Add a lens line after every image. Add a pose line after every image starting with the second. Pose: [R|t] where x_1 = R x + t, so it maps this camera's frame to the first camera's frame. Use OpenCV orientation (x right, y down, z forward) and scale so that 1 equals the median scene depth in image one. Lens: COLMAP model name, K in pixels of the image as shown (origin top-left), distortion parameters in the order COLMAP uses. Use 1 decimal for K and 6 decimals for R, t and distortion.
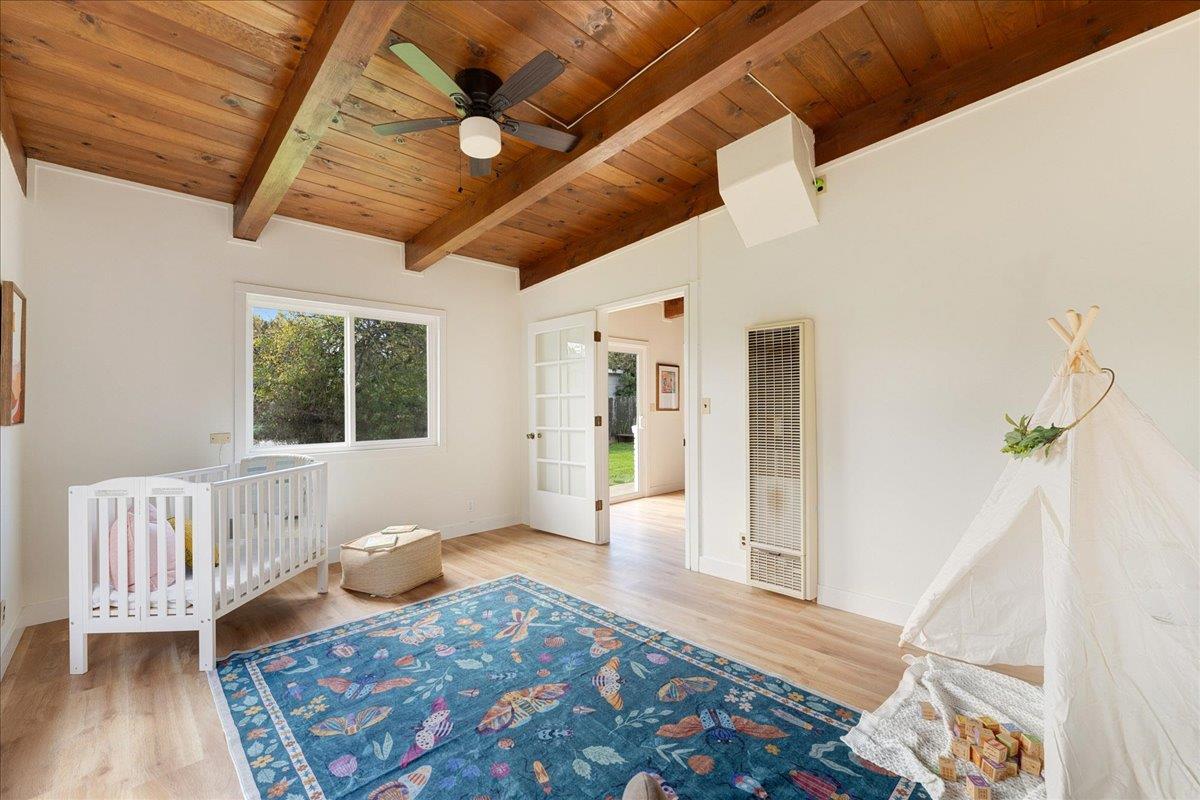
lens RADIAL K [[504.7, 0, 593.8], [0, 504.7, 395.7], [0, 0, 1]] dist [0.000253, -0.000275]
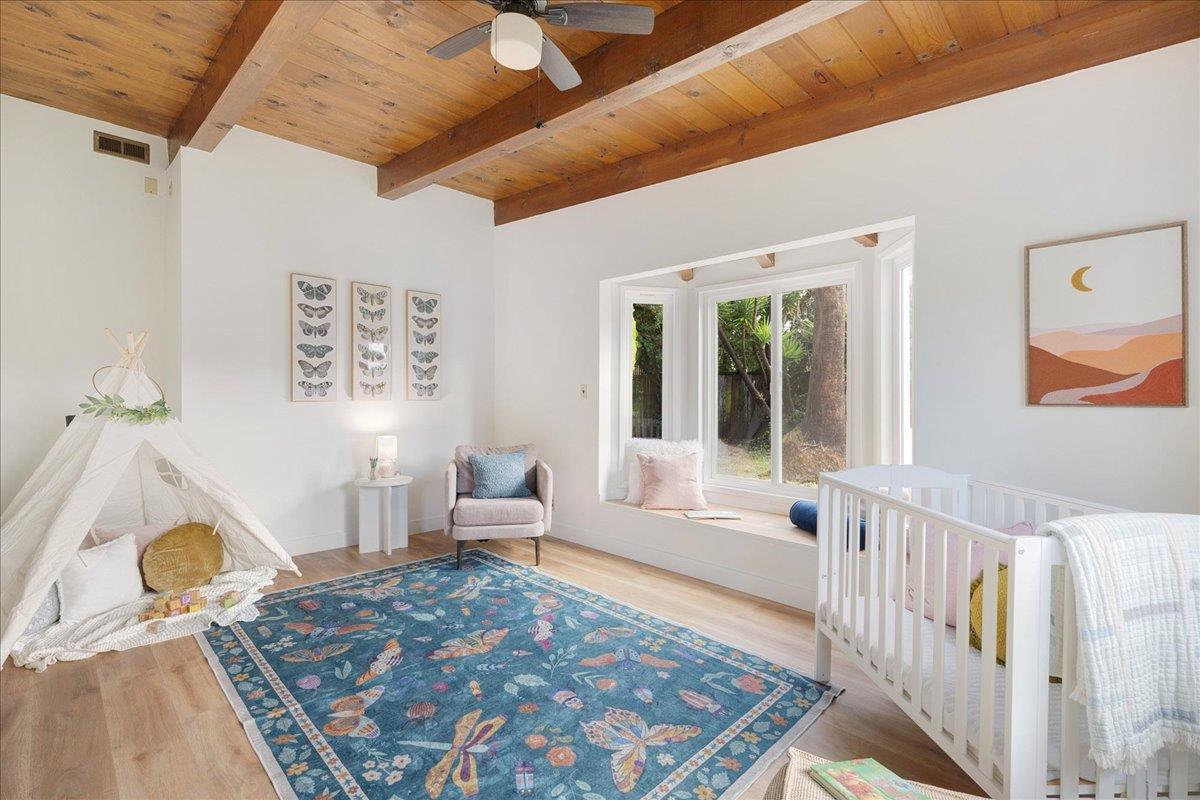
lens RADIAL K [[533.4, 0, 599.8], [0, 533.4, 391.6], [0, 0, 1]] dist [0.007247, -0.000890]
pose [[-0.999196, 0.002345, -0.040019, -0.327944], [0.003772, 0.999359, -0.035605, 0.061496], [0.039909, -0.035728, -0.998564, 1.925576]]
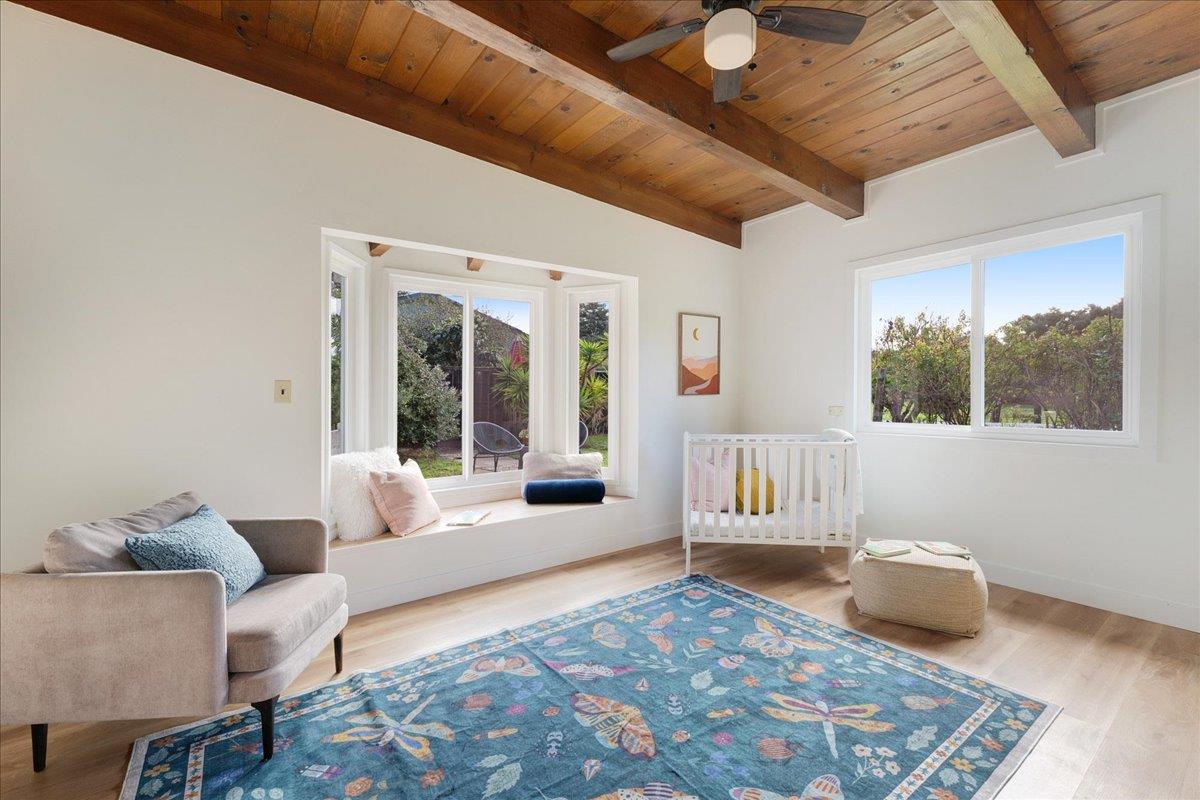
lens RADIAL K [[504.7, 0, 593.8], [0, 504.7, 395.7], [0, 0, 1]] dist [0.000253, -0.000275]
pose [[-0.137948, 0.019623, -0.990245, 0.625664], [0.040197, 0.999091, 0.014199, 0.019549], [0.989623, -0.037846, -0.138612, 0.941864]]
